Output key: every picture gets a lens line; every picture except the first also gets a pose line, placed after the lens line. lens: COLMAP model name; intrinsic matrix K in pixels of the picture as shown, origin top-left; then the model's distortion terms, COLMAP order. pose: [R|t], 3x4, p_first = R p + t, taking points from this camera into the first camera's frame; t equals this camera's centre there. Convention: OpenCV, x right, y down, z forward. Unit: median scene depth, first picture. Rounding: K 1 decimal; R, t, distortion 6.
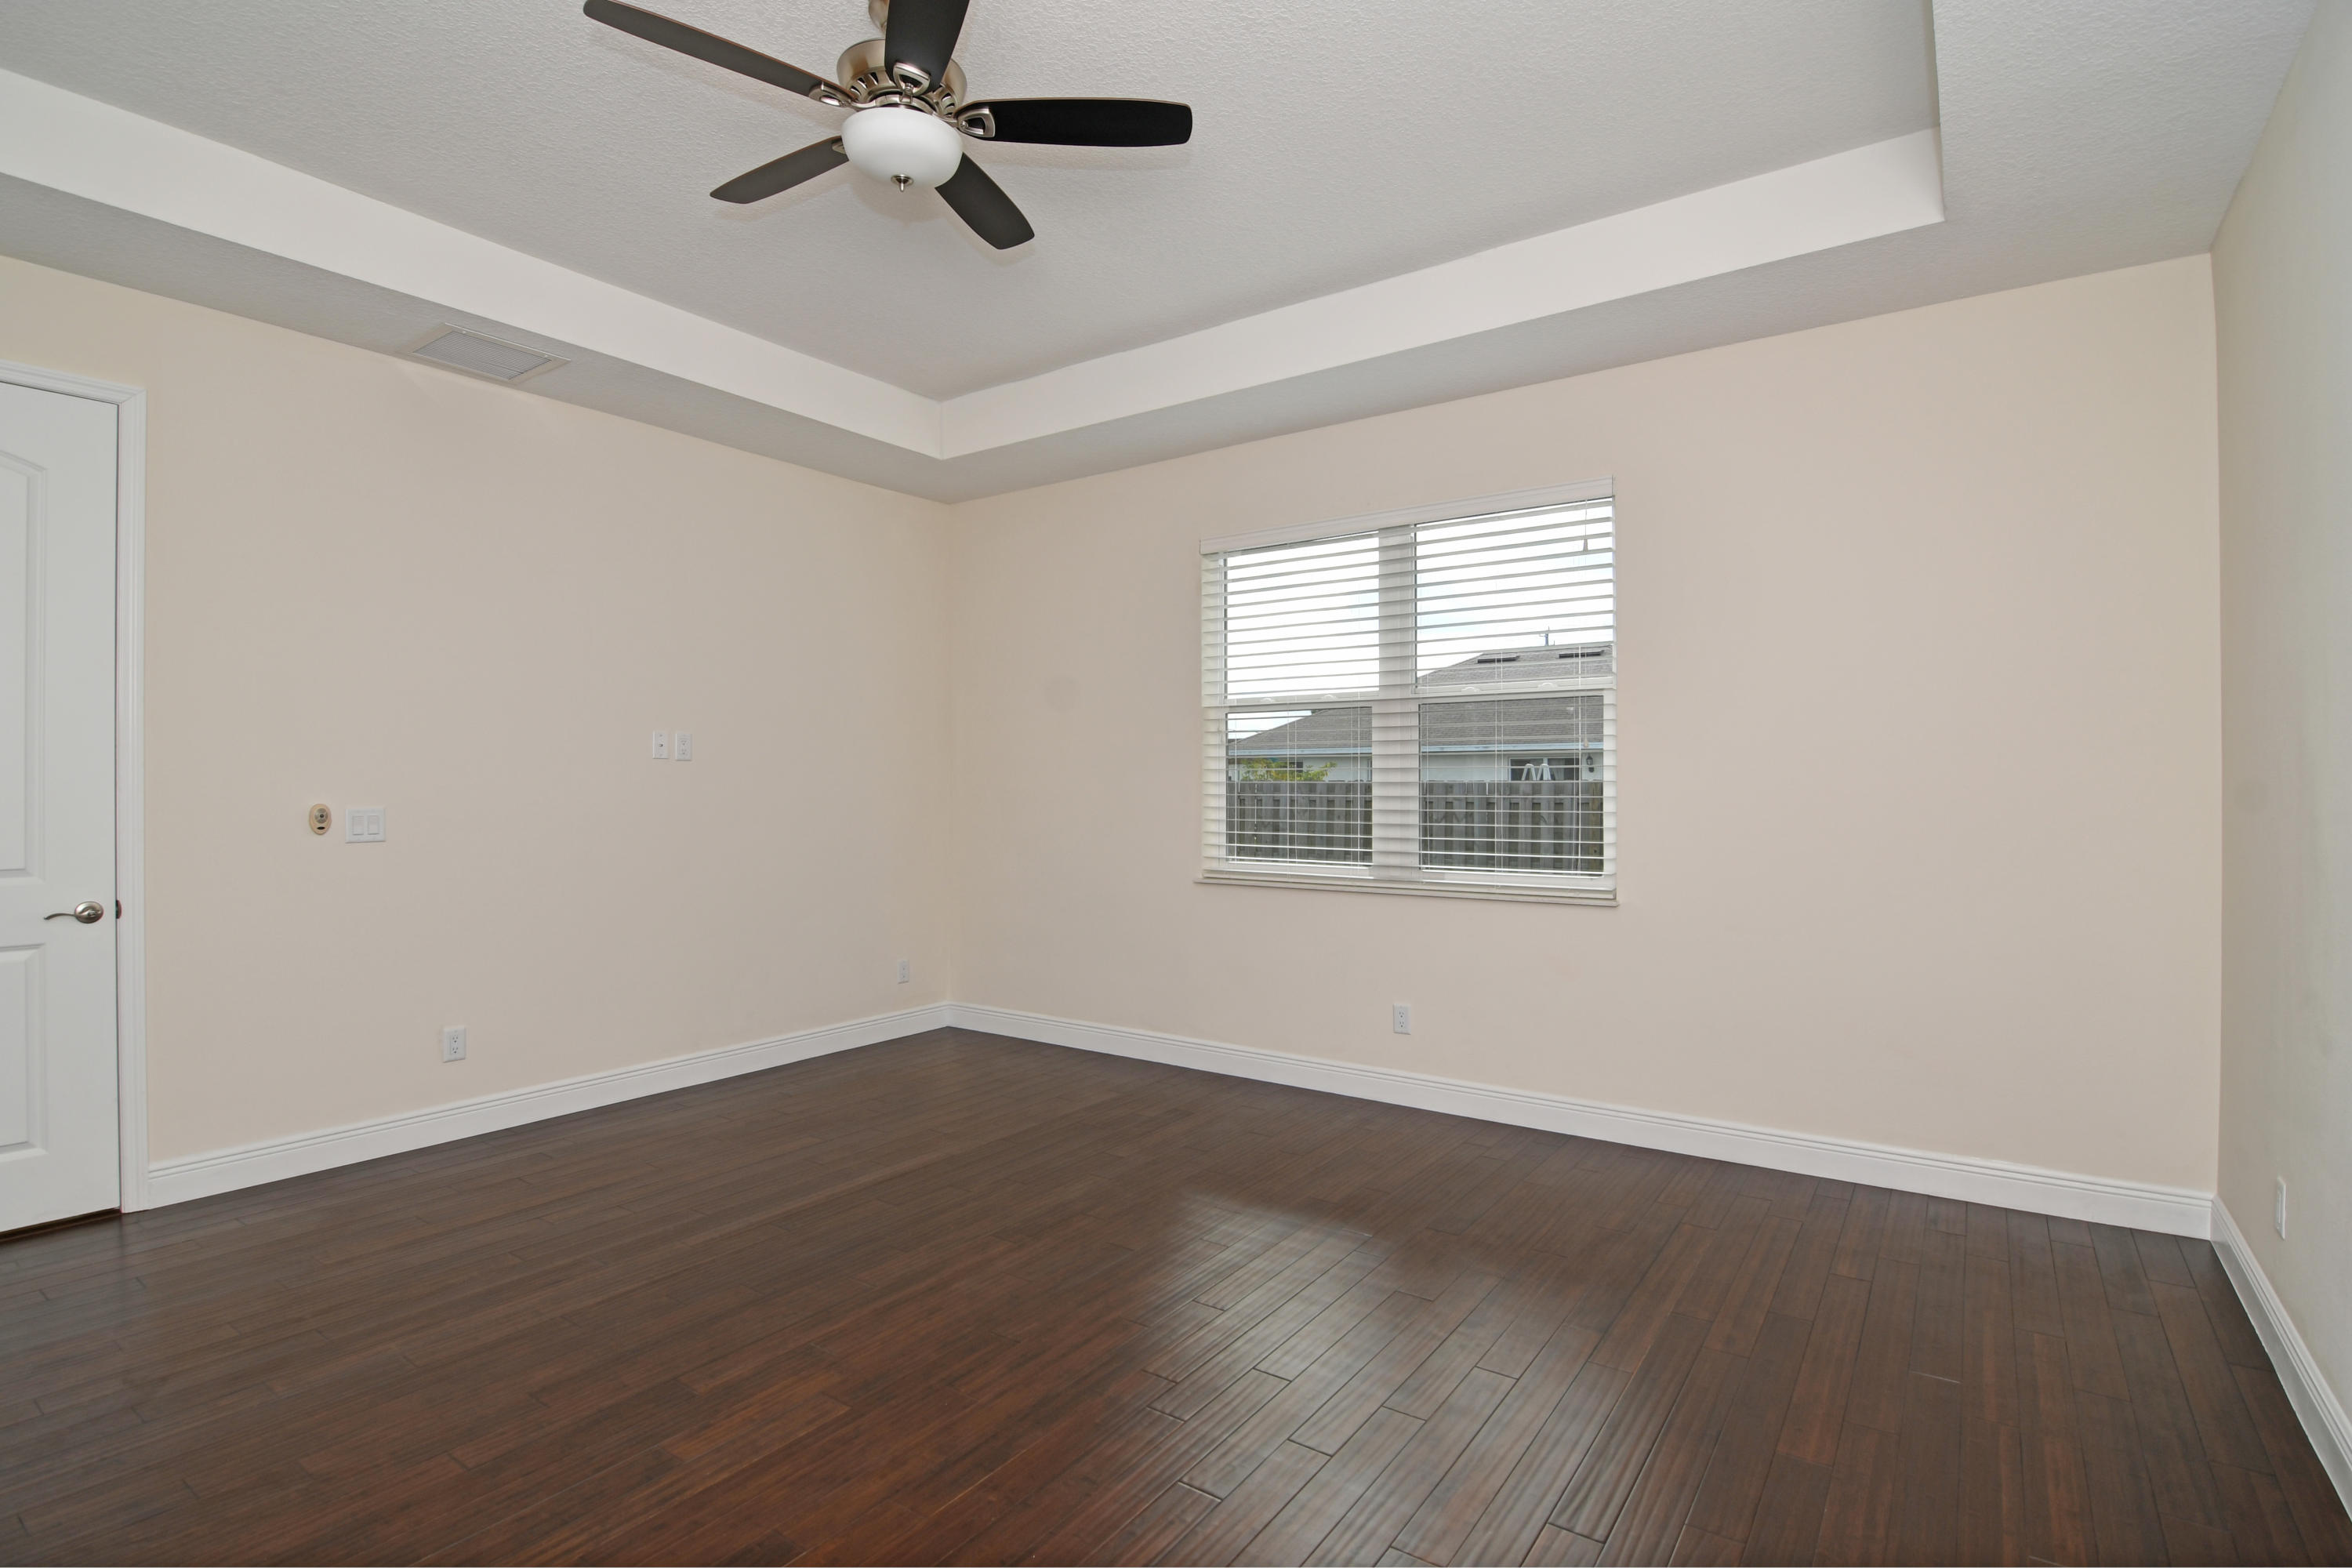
lens RADIAL K [[1137.8, 0, 1165.8], [0, 1137.8, 791.3], [0, 0, 1]] dist [-0.013602, -0.000761]
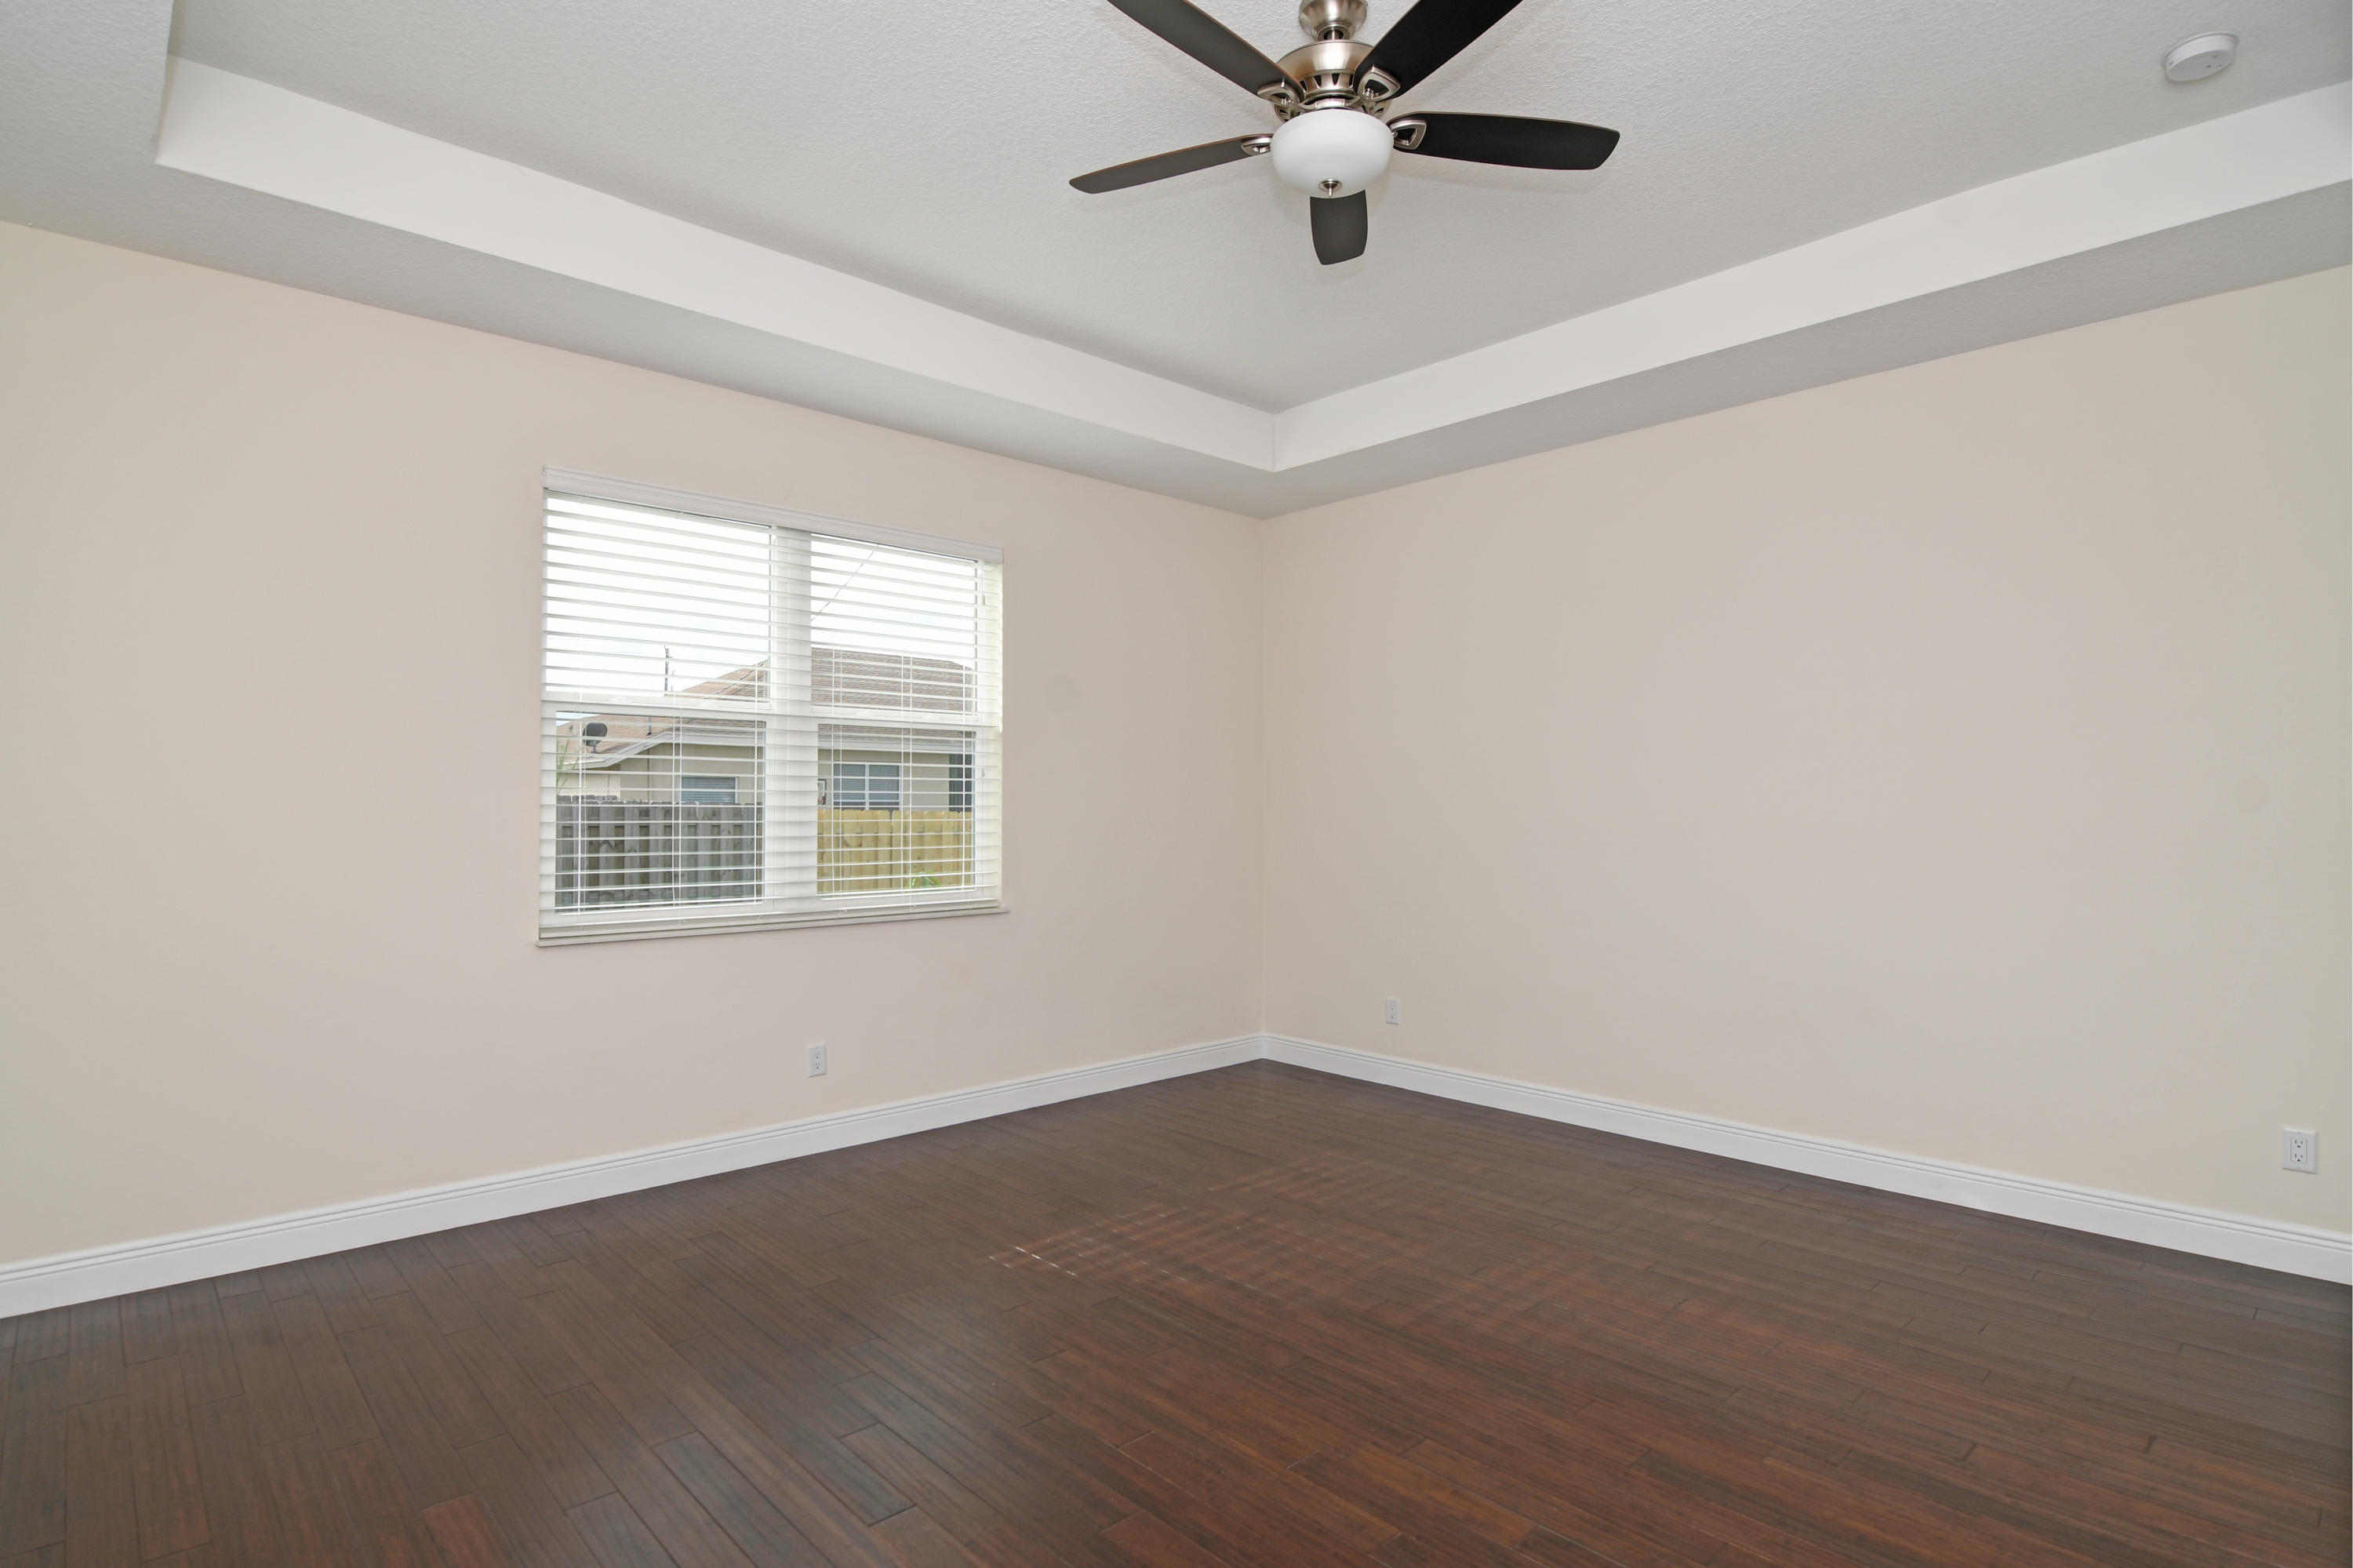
lens RADIAL K [[1190.3, 0, 1176.5], [0, 1190.3, 784.0], [0, 0, 1]] dist [-0.002884, -0.001006]
pose [[0.194597, 0.021064, 0.980657, -0.865043], [0.005814, 0.999727, -0.022627, -0.002844], [-0.980866, 0.010105, 0.194421, 0.645081]]
